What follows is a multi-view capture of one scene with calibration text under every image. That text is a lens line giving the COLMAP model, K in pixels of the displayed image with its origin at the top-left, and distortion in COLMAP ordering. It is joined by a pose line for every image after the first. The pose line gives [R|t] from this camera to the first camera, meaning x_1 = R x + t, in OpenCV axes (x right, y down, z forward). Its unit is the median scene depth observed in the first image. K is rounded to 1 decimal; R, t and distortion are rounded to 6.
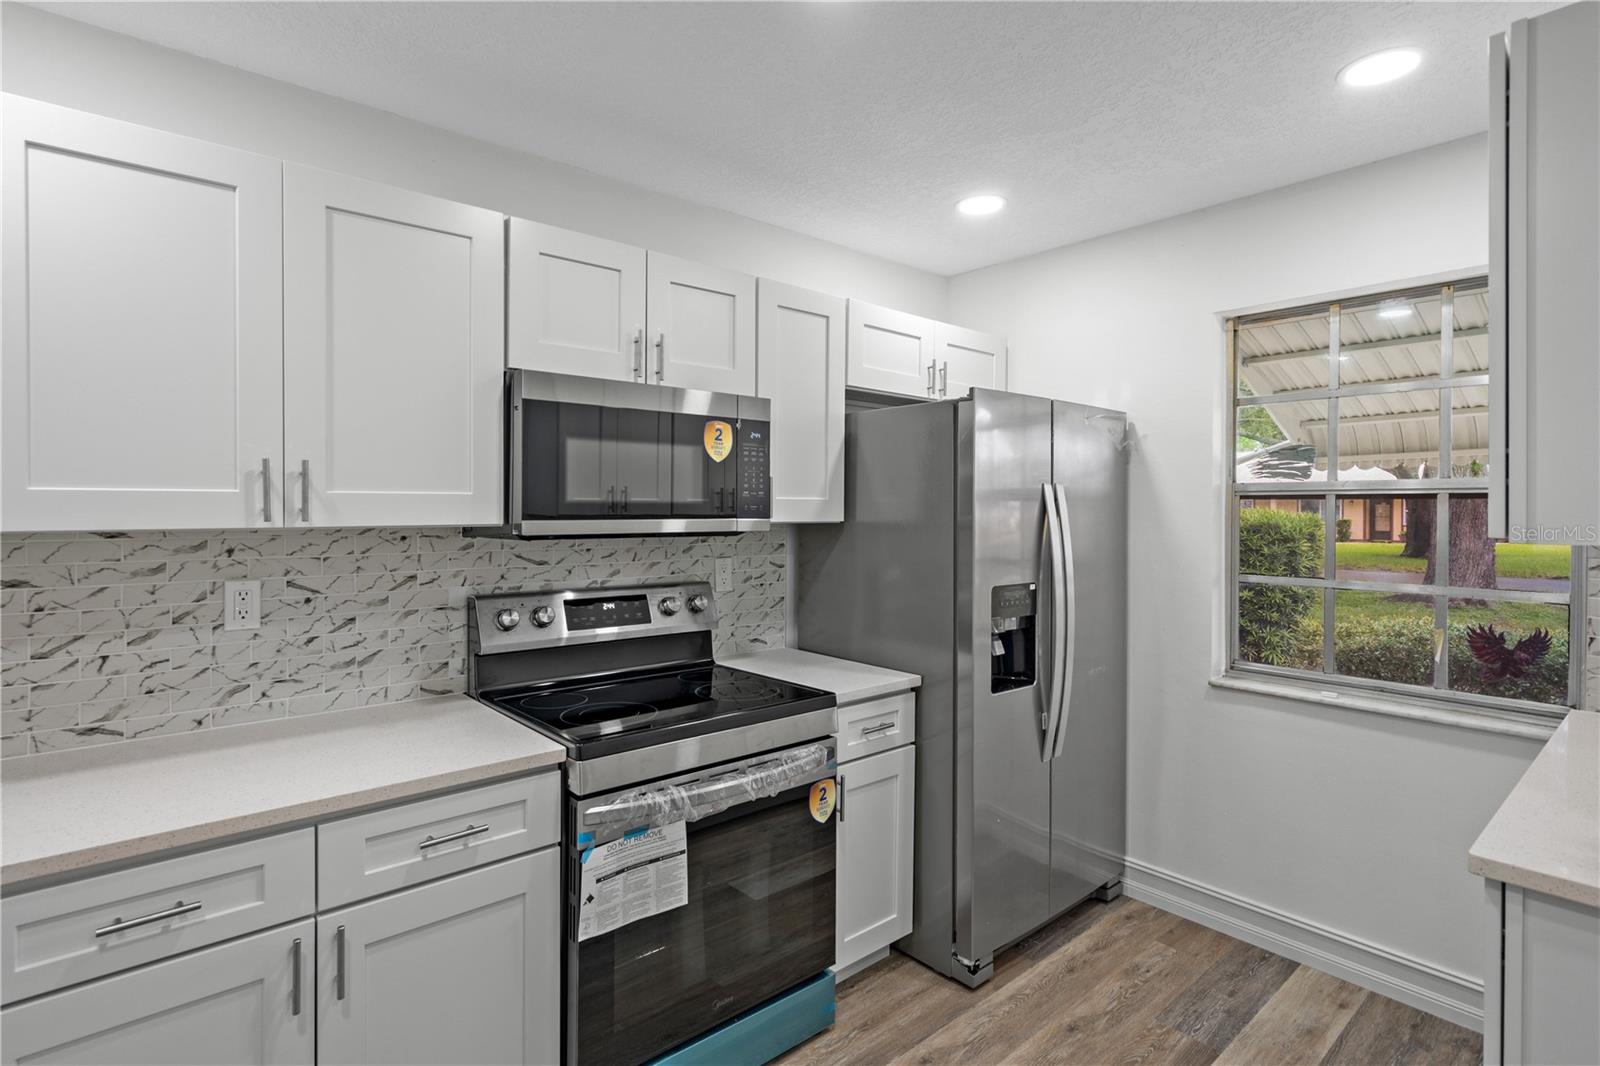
lens RADIAL K [[789.4, 0, 776.8], [0, 789.4, 511.0], [0, 0, 1]] dist [-0.001647, 0.003767]
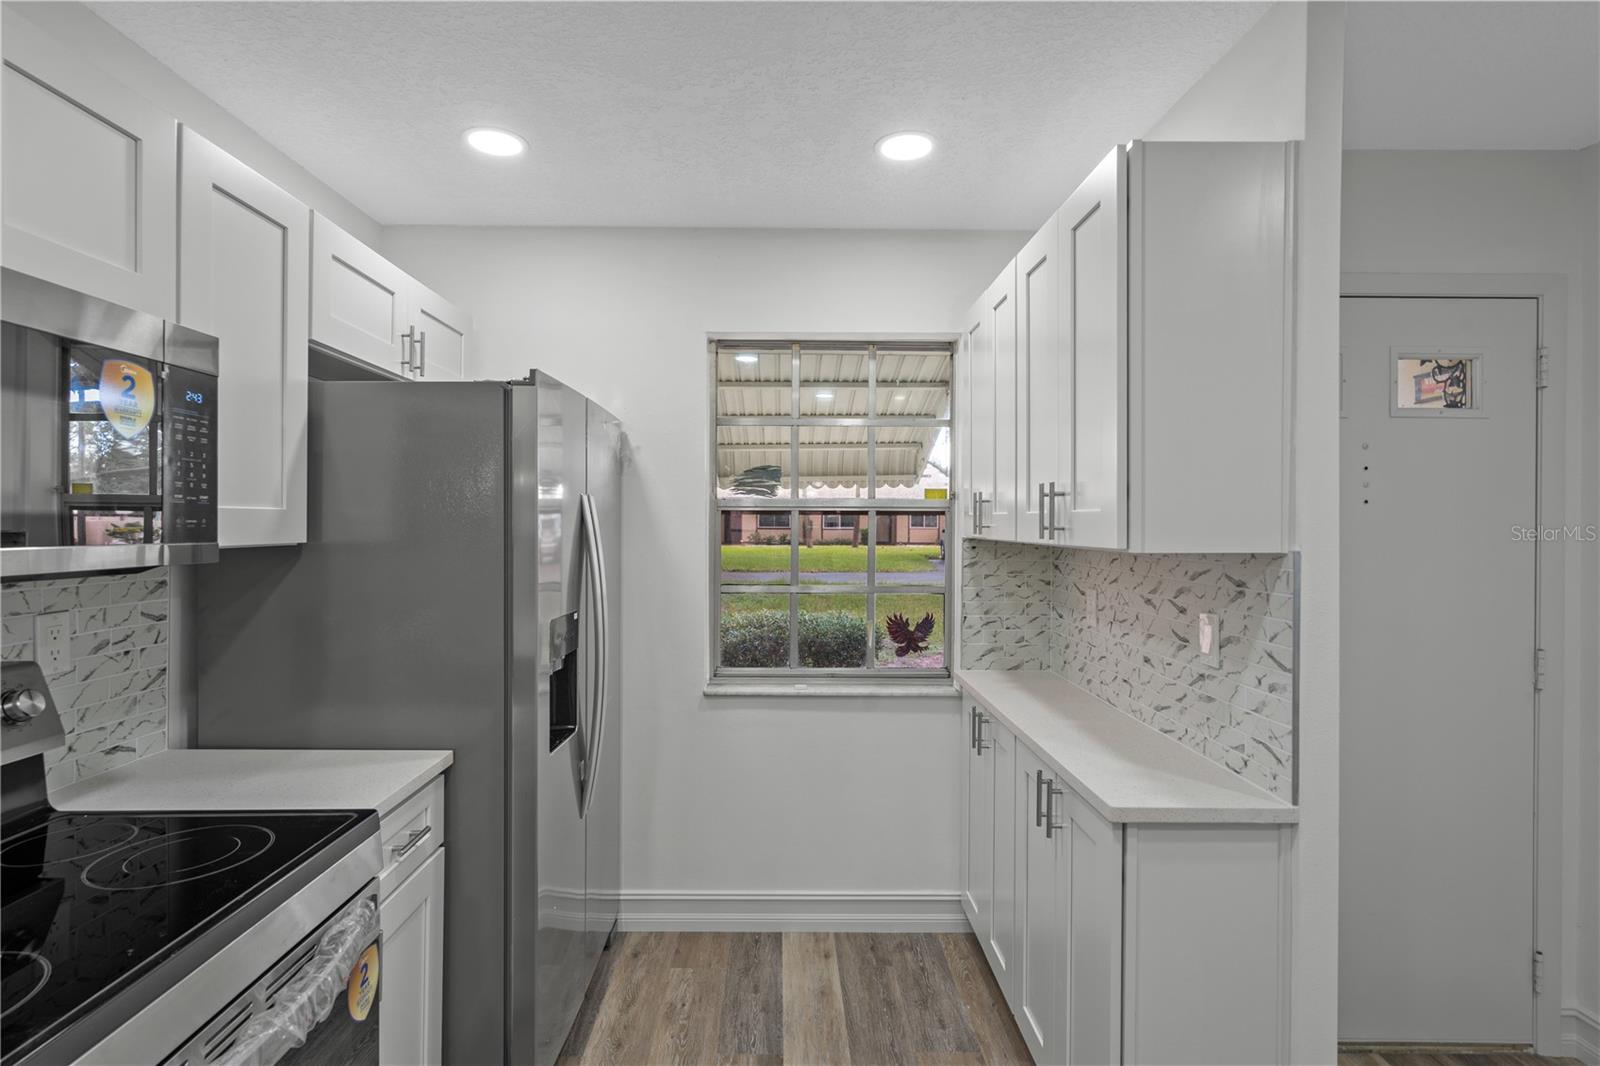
lens RADIAL K [[789.4, 0, 799.6], [0, 789.4, 524.3], [0, 0, 1]] dist [-0.001647, 0.003767]
pose [[0.639147, -0.003035, 0.769079, -0.168927], [0.000603, 0.999994, 0.003445, -0.004586], [-0.769085, -0.001738, 0.639145, 0.266836]]
